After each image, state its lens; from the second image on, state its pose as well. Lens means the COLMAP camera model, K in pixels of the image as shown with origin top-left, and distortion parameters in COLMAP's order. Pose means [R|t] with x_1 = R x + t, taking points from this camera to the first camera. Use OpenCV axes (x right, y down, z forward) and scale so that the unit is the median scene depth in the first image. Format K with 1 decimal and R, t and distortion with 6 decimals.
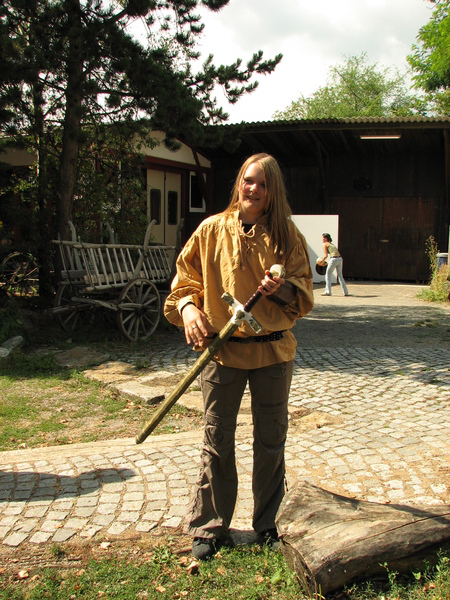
lens RADIAL K [[648.9, 0, 225.0], [0, 648.9, 300.0], [0, 0, 1]] dist [-0.145627, 0.166991]
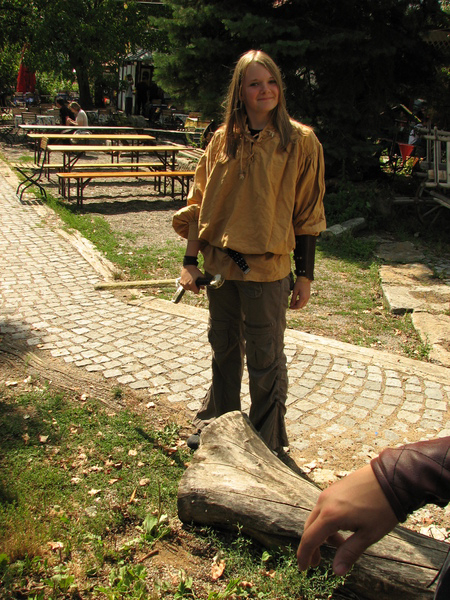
lens RADIAL K [[648.9, 0, 225.0], [0, 648.9, 300.0], [0, 0, 1]] dist [-0.145627, 0.166991]
pose [[0.716775, 0.289424, -0.634403, 0.197903], [-0.168307, 0.954702, 0.245390, -0.031638], [0.676687, -0.069115, 0.733019, 0.091072]]
